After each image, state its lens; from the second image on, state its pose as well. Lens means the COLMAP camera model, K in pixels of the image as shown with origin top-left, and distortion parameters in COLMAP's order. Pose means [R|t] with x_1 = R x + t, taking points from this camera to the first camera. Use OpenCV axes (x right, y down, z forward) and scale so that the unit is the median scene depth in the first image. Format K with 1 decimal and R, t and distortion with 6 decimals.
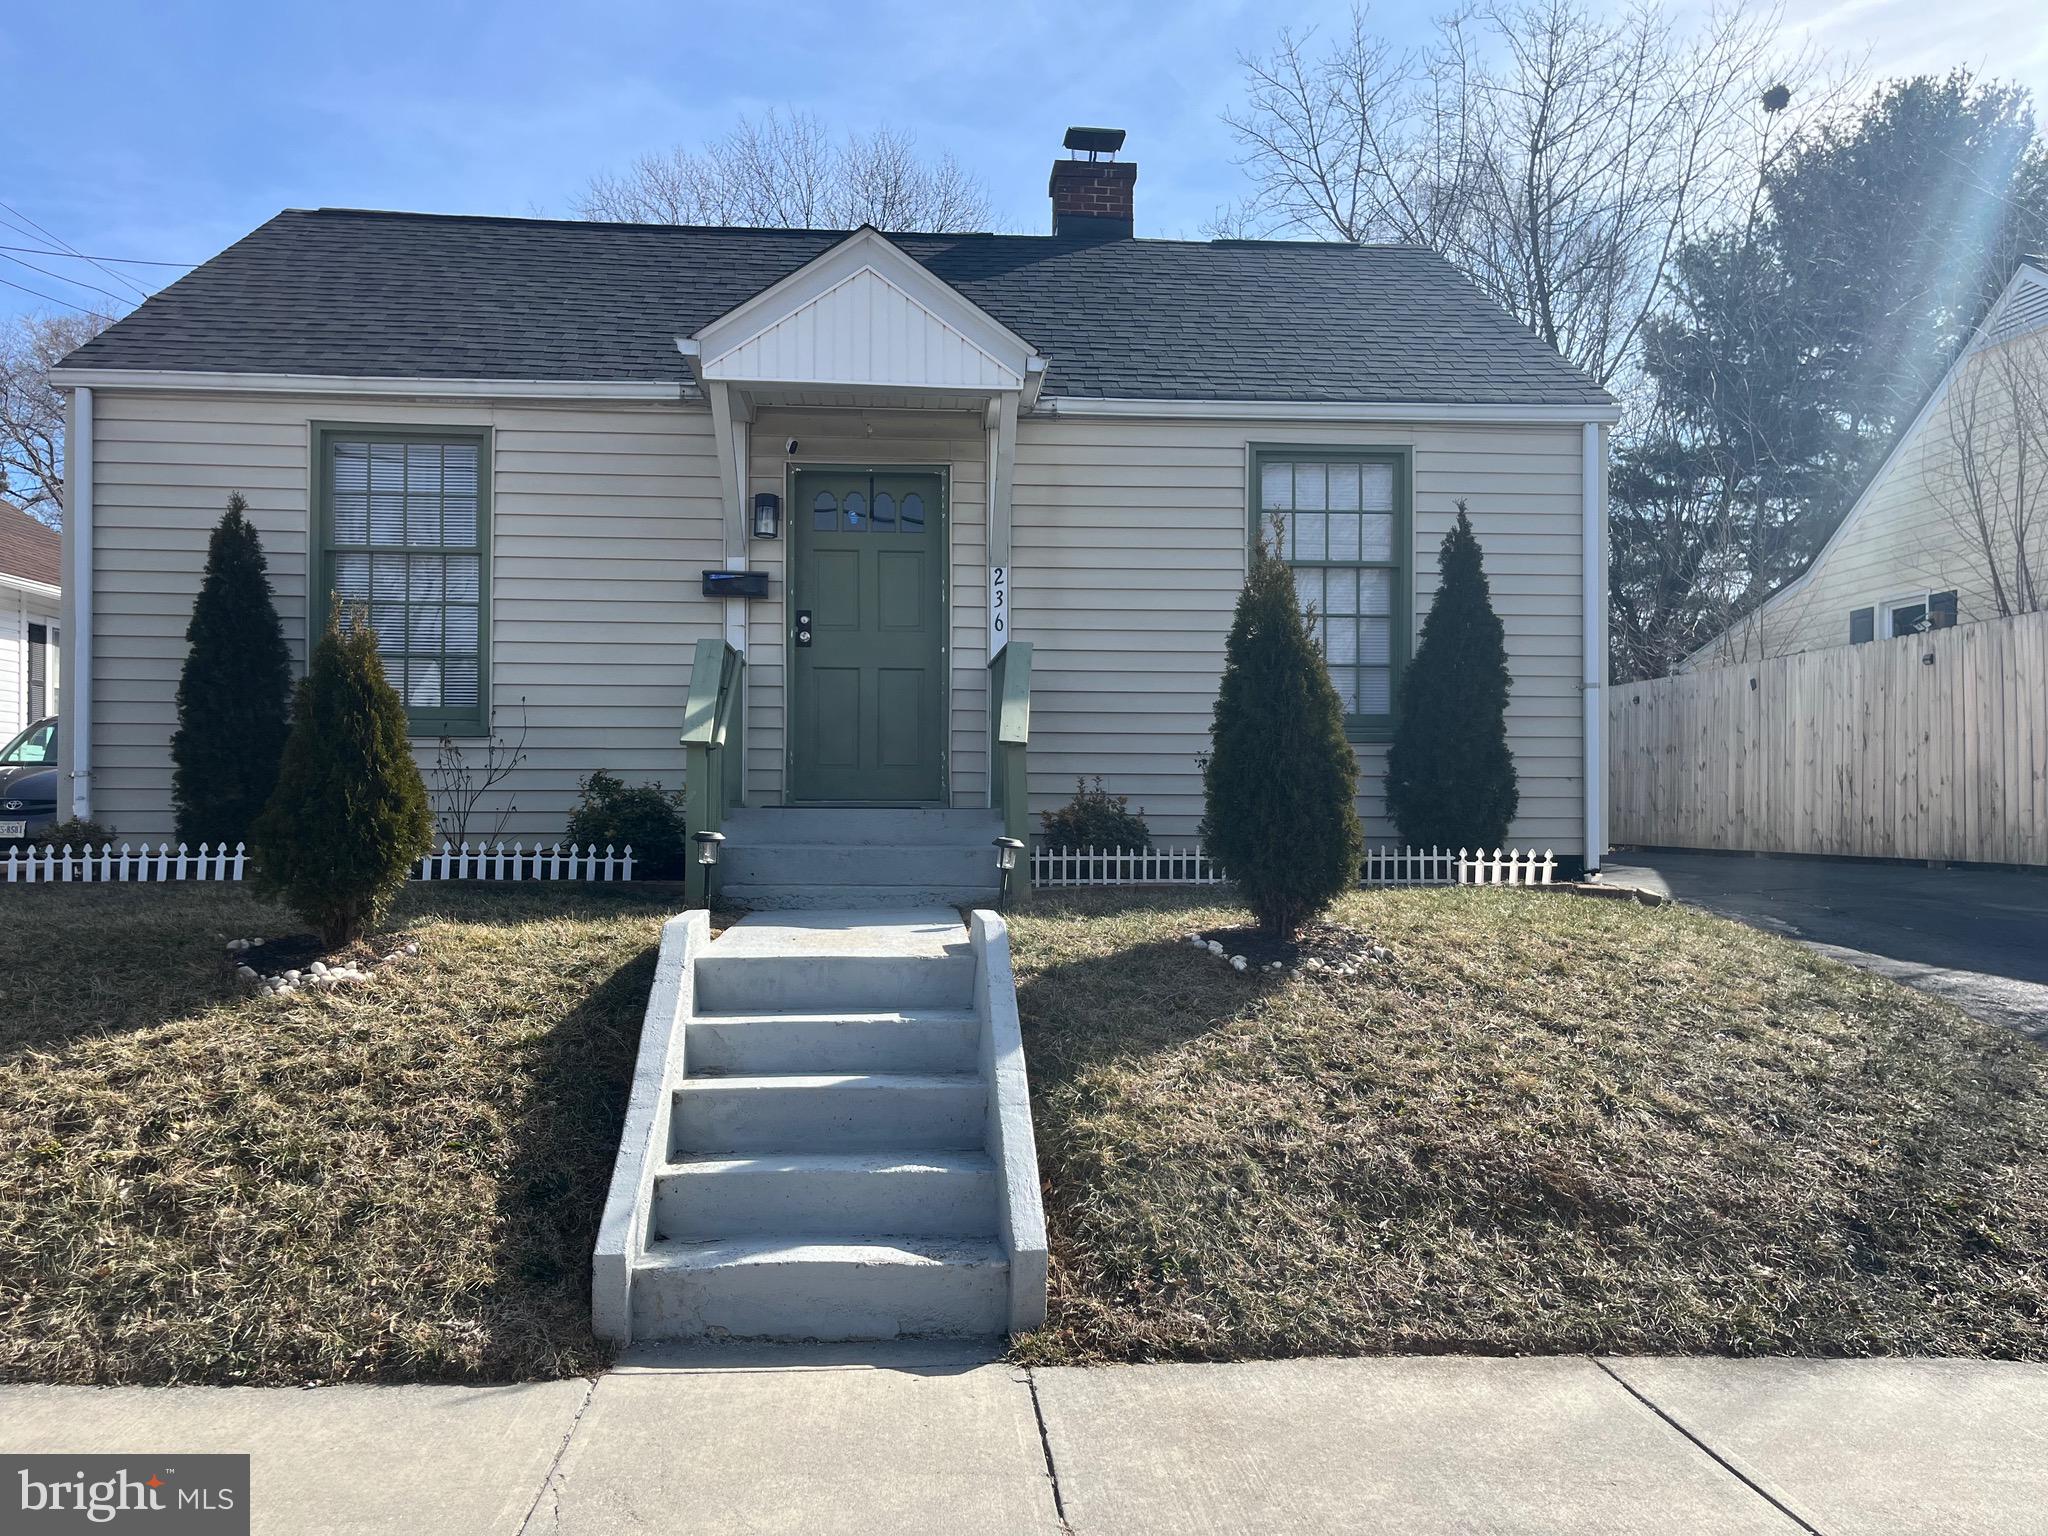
lens RADIAL K [[1540.2, 0, 1059.8], [0, 1540.2, 758.8], [0, 0, 1]] dist [0.075786, -0.101443]
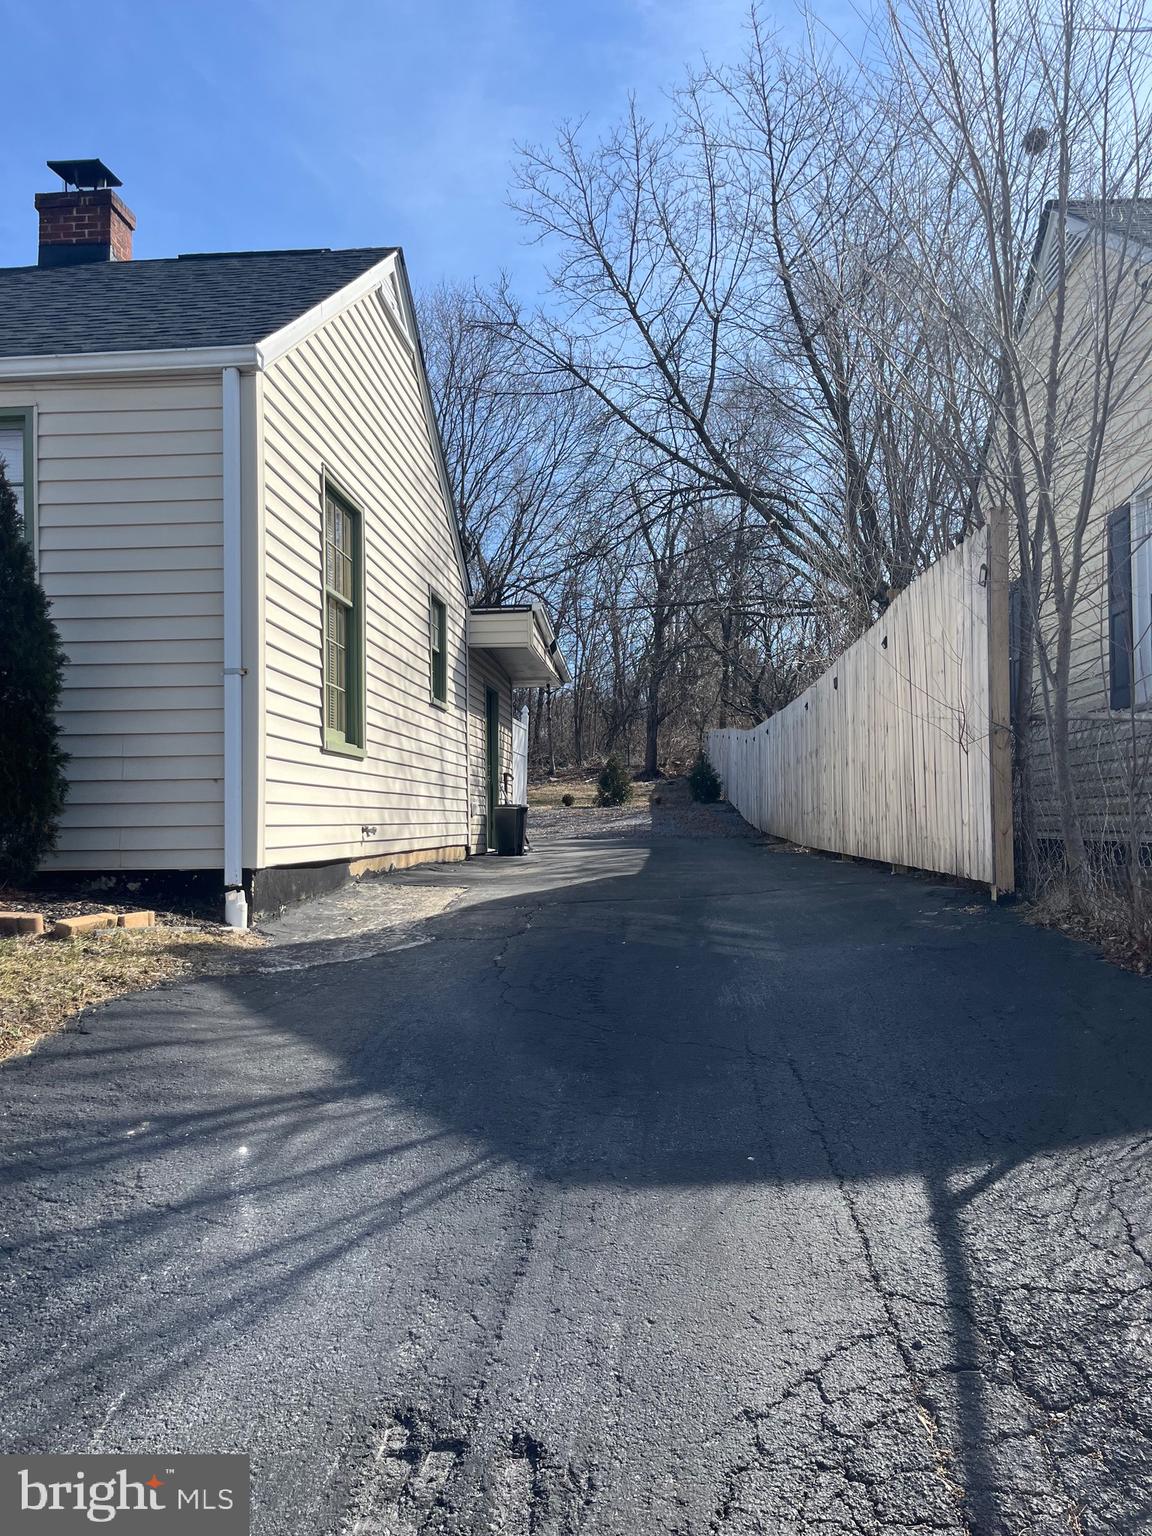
lens RADIAL K [[1136.8, 0, 576.0], [0, 1136.8, 768.0], [0, 0, 1]] dist [0.069985, -0.045712]
pose [[0.986188, -0.023053, -0.164016, 0.664284], [0.022047, 0.999725, -0.007951, 0.016711], [0.164154, 0.004225, 0.986426, 0.420066]]
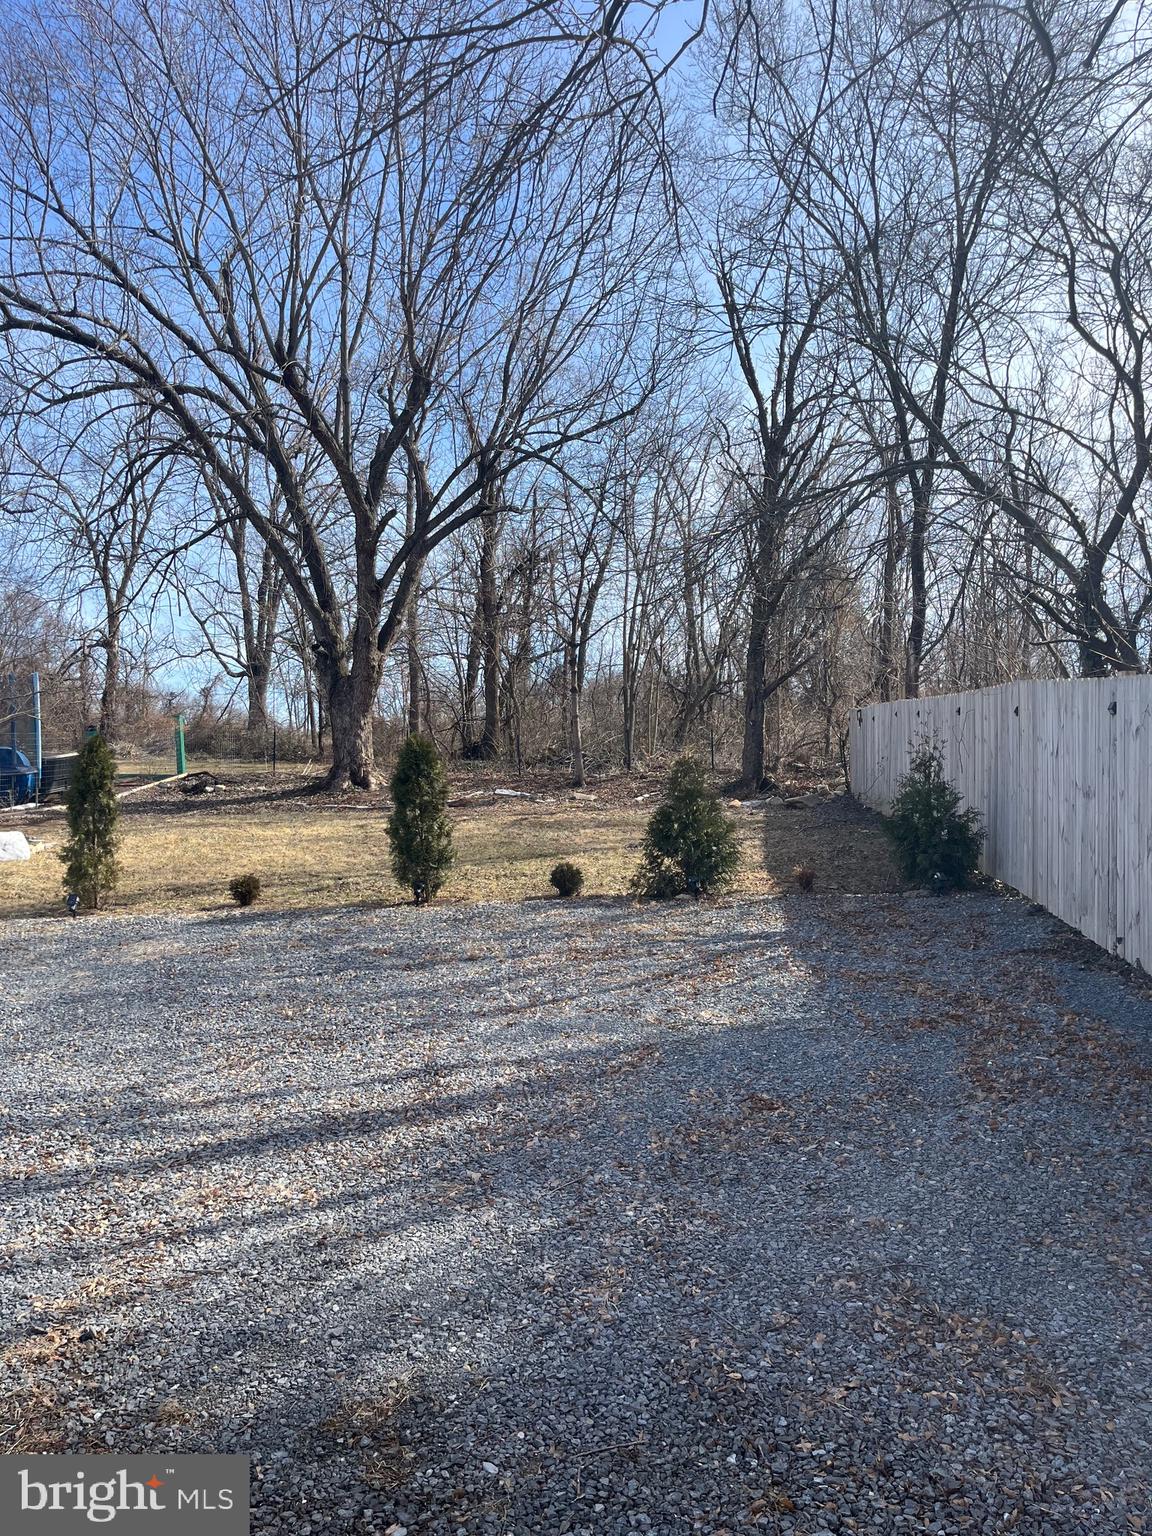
lens RADIAL K [[1155.2, 0, 576.0], [0, 1155.2, 768.0], [0, 0, 1]] dist [0.075786, -0.101443]
pose [[0.974168, -0.022103, -0.224740, 0.414865], [0.022741, 0.999741, 0.000249, -0.036562], [0.224676, -0.005353, 0.974419, 2.298013]]
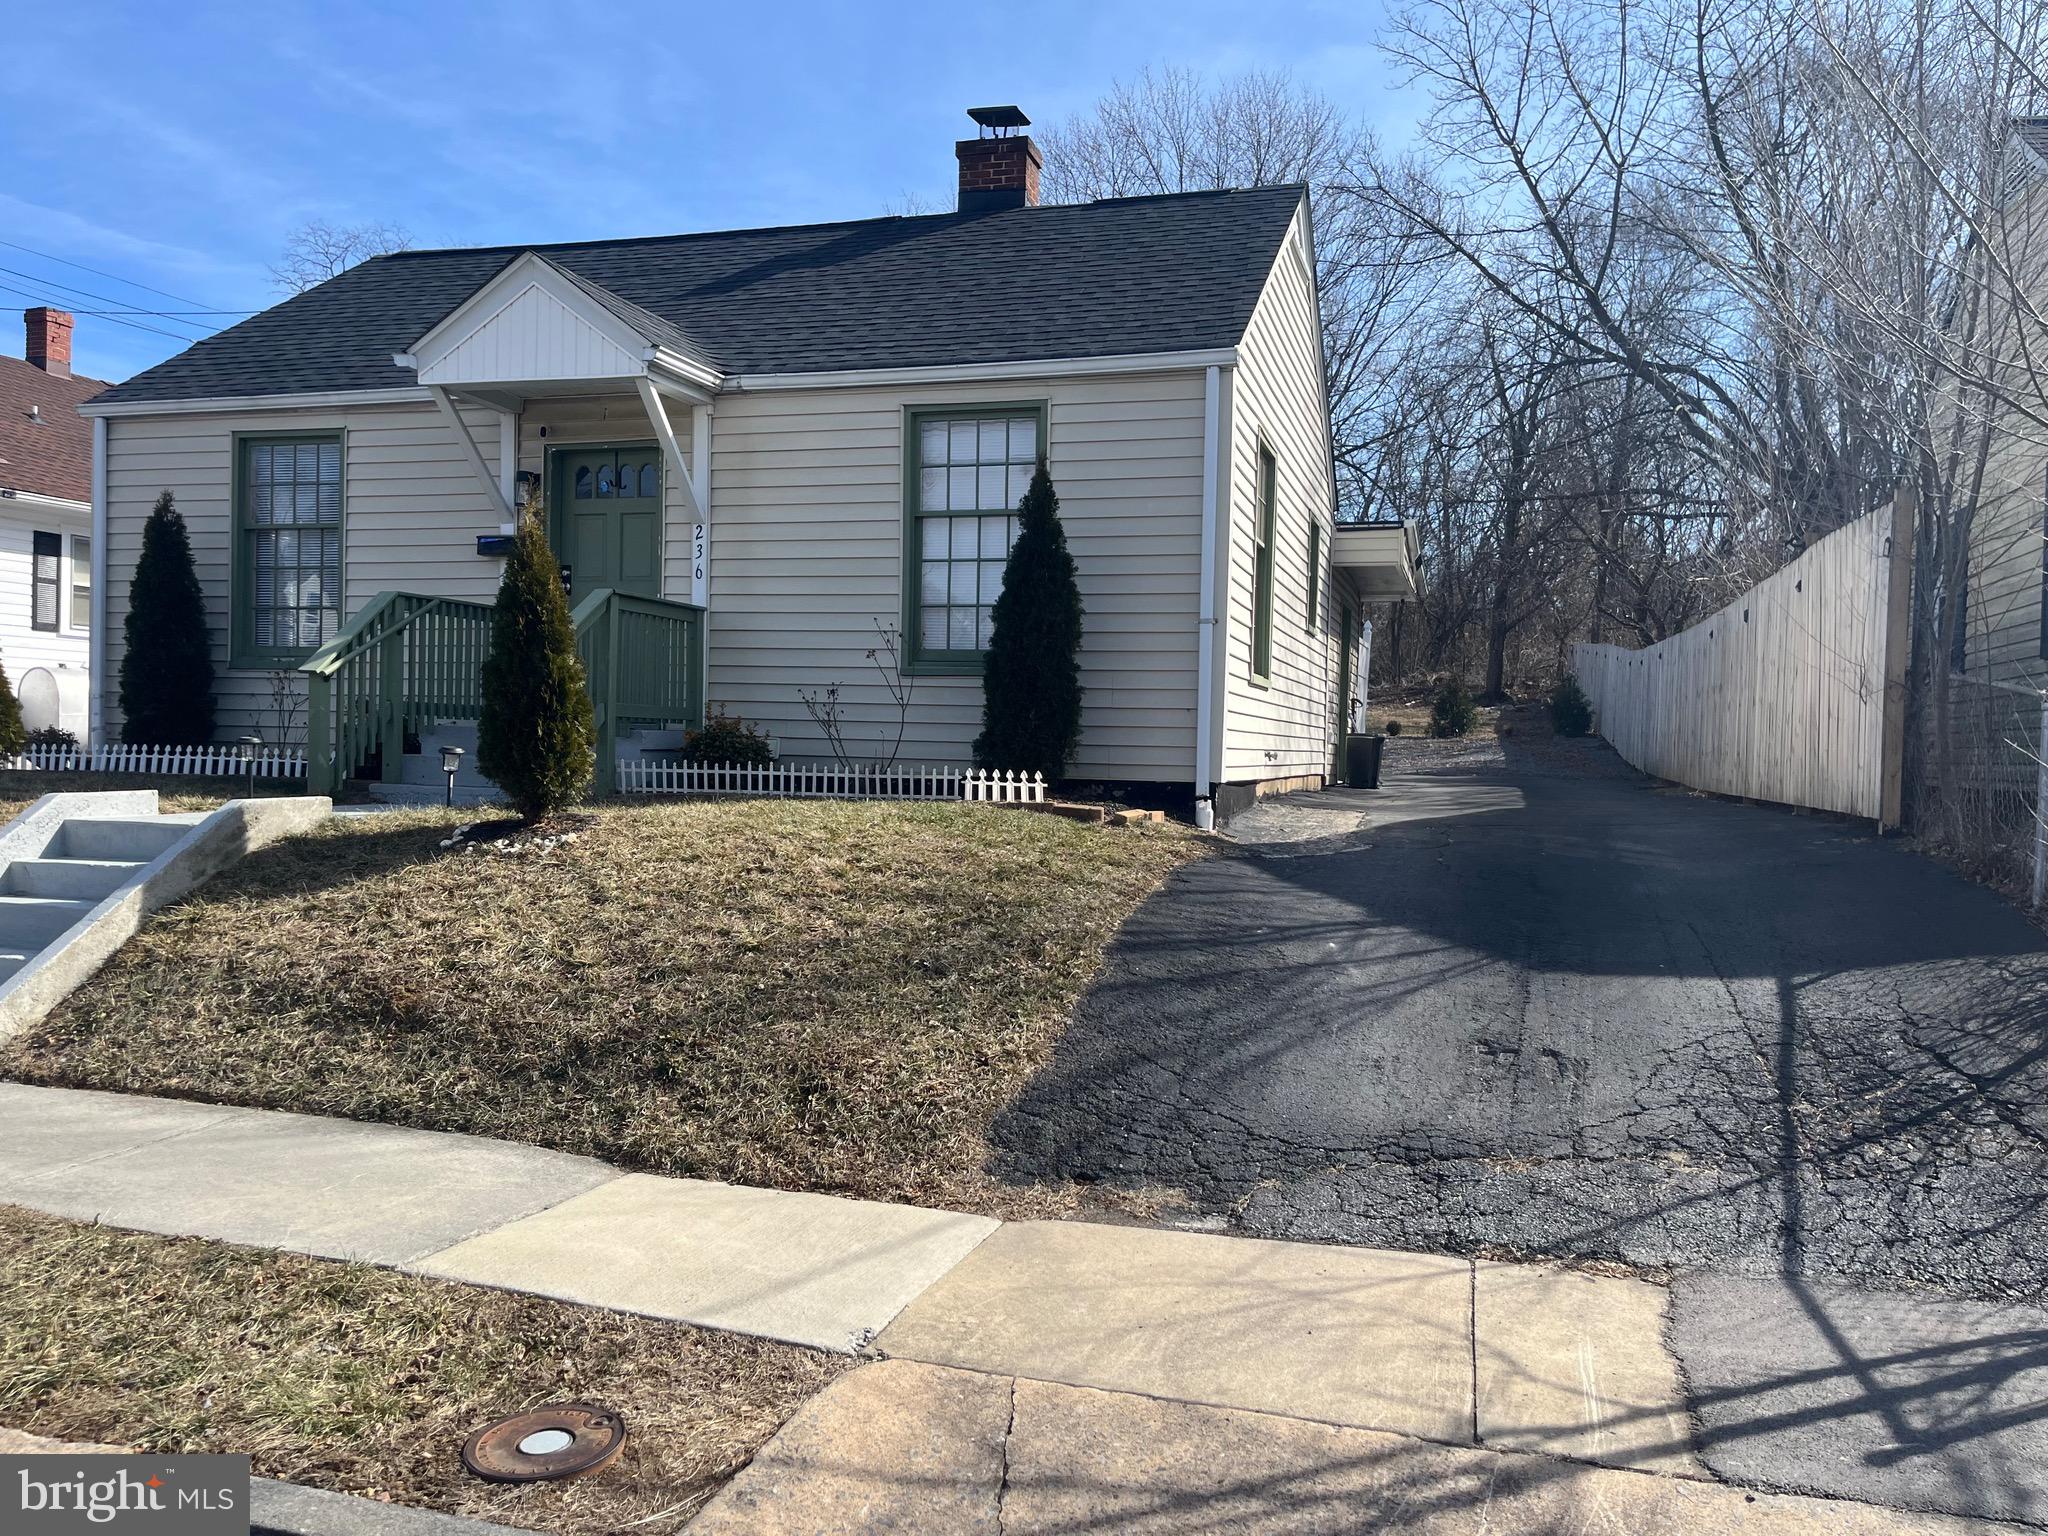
lens RADIAL K [[1515.8, 0, 1071.1], [0, 1515.8, 759.5], [0, 0, 1]] dist [0.069985, -0.045712]
pose [[0.936775, 0.019942, -0.349363, 0.646694], [-0.004880, 0.999022, 0.043939, 0.002407], [0.349898, -0.039456, 0.935957, 0.002054]]
